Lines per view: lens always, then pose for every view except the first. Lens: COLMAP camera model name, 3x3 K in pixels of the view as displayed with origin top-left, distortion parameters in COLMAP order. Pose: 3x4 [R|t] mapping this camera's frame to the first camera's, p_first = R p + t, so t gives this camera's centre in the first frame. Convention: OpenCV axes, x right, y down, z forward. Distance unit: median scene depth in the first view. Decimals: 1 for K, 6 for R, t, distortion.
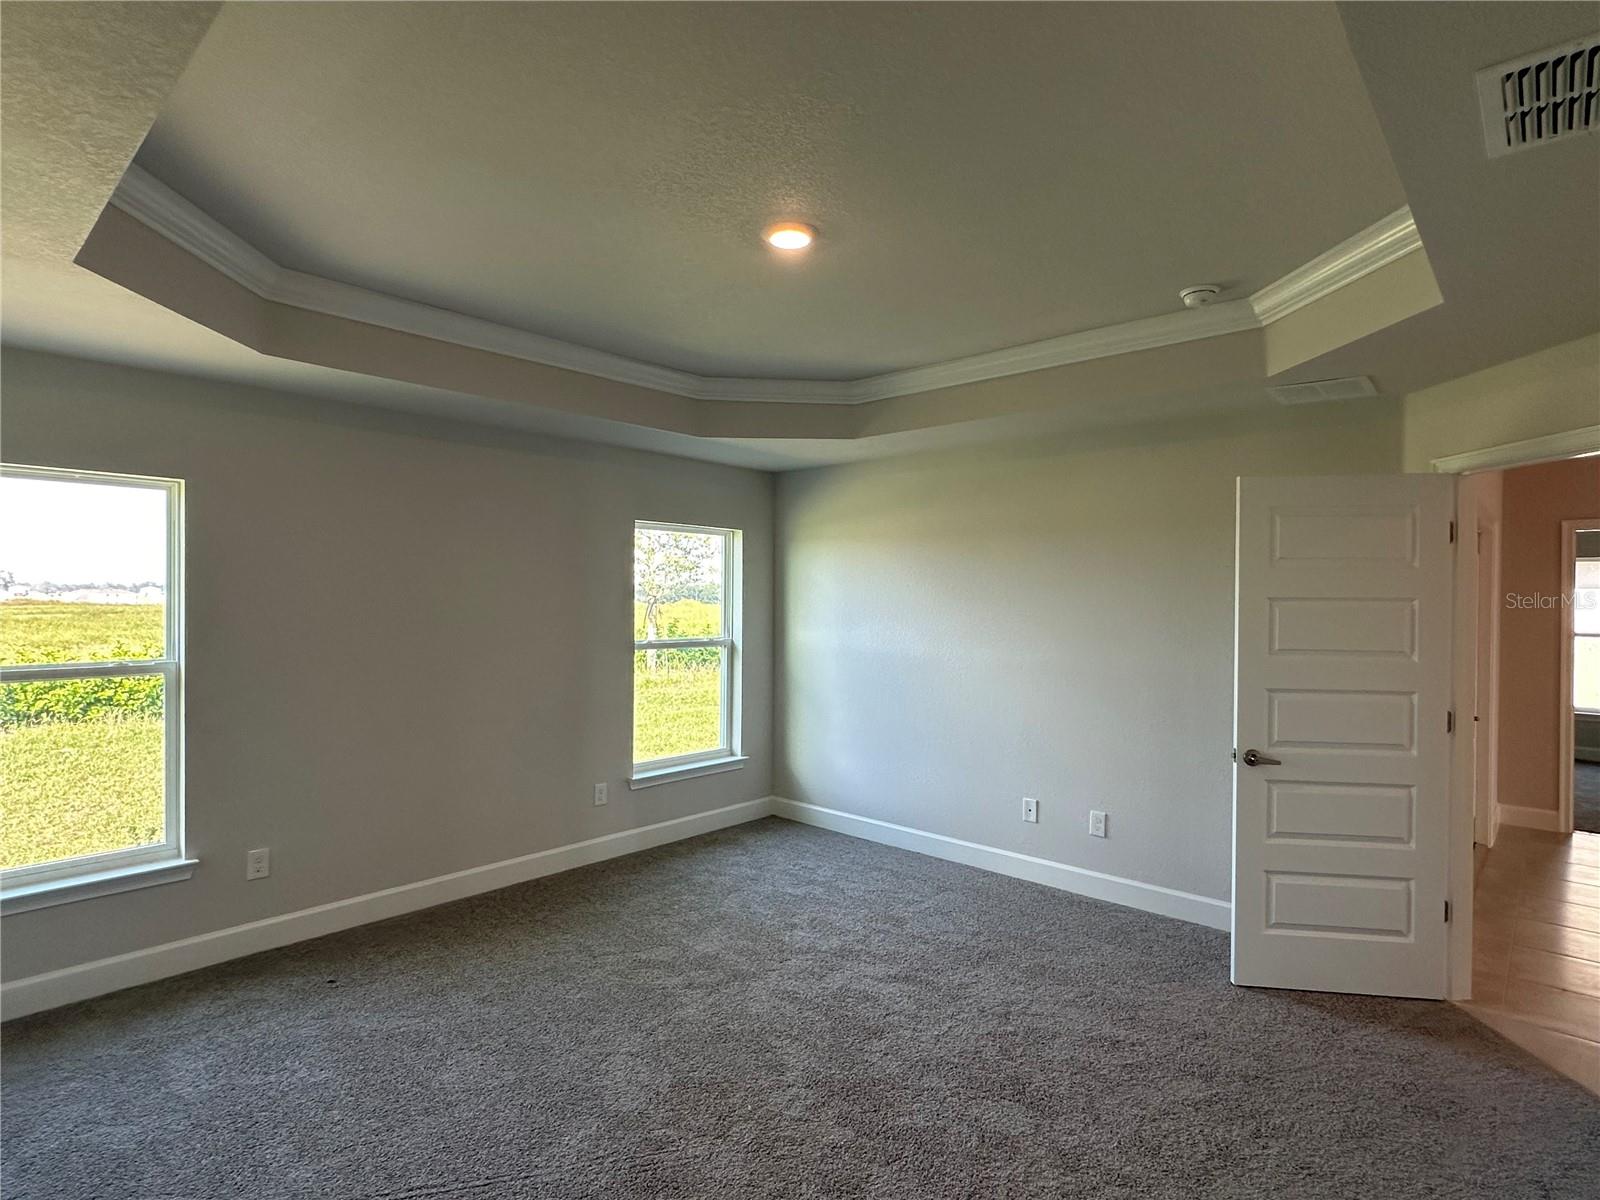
lens RADIAL K [[838.6, 0, 806.2], [0, 838.6, 601.9], [0, 0, 1]] dist [-0.007299, 0.003704]
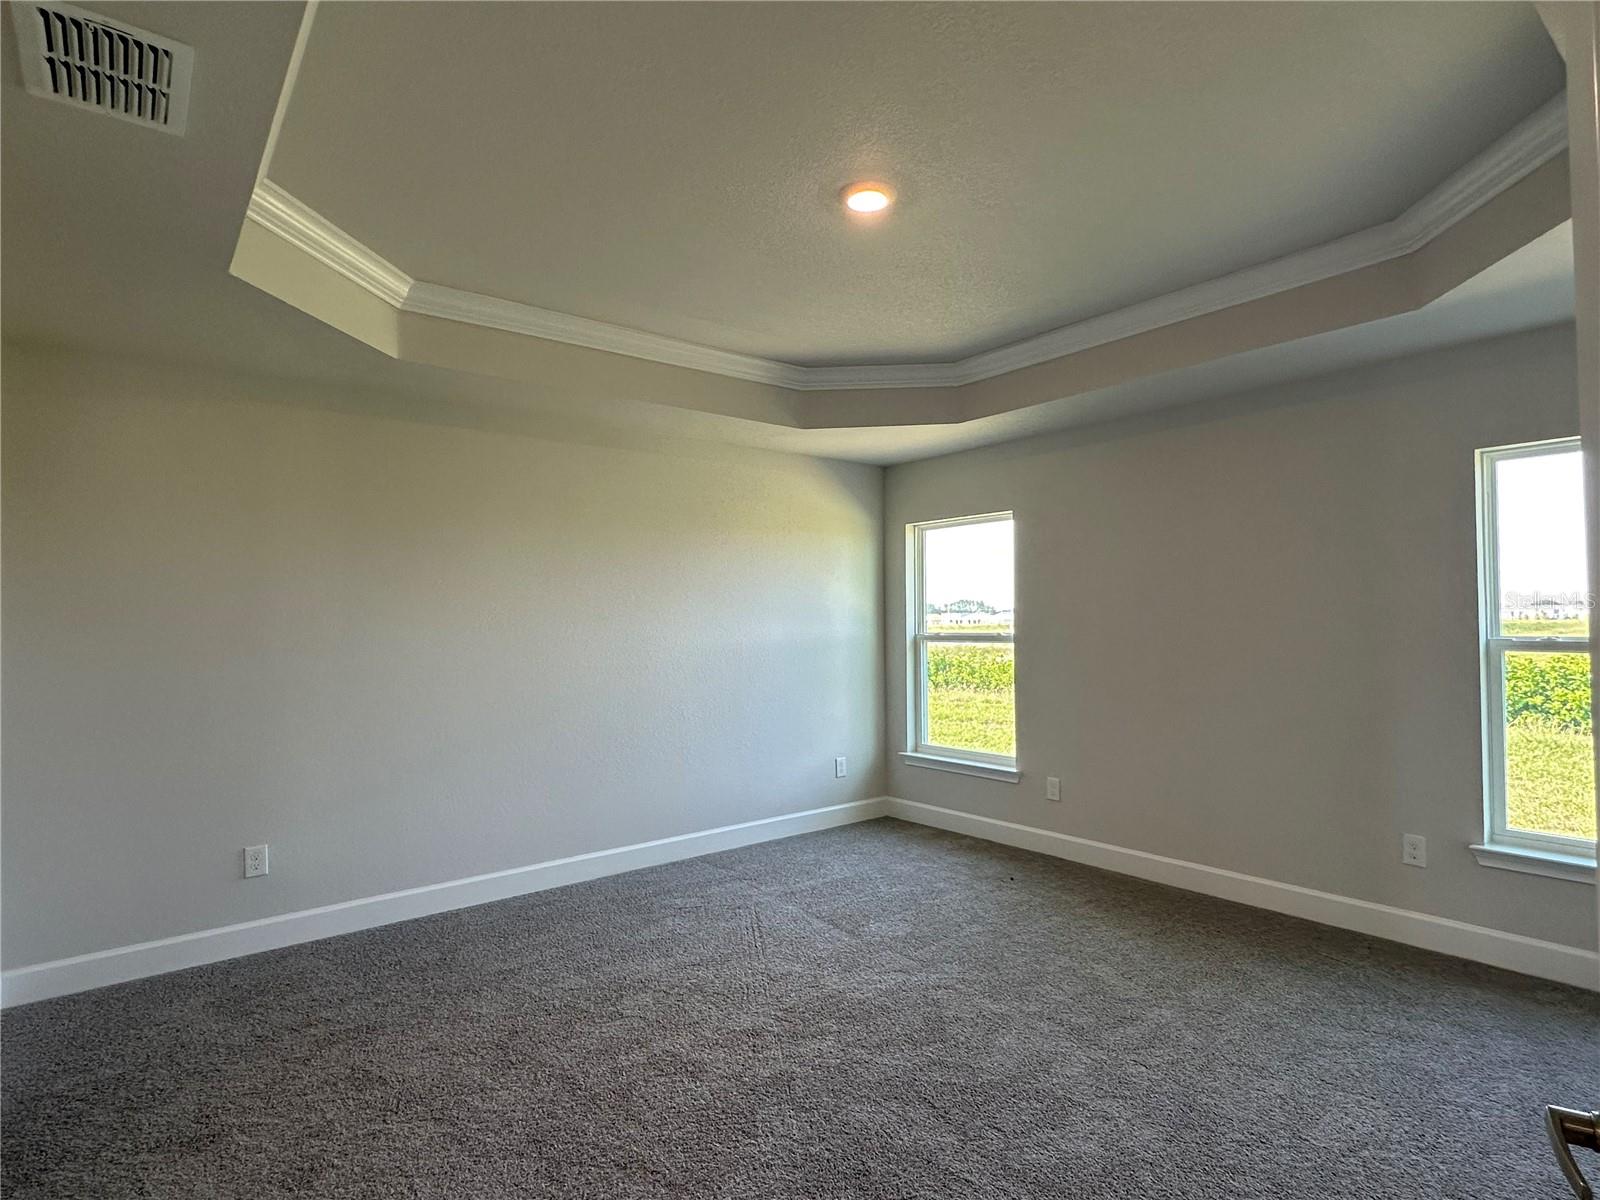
lens RADIAL K [[838.6, 0, 800.8], [0, 838.6, 601.9], [0, 0, 1]] dist [-0.007299, 0.003704]
pose [[-0.172041, -0.030656, -0.984613, 0.733590], [0.003080, 0.999494, -0.031657, 0.057141], [0.985085, -0.008479, -0.171860, 0.836755]]
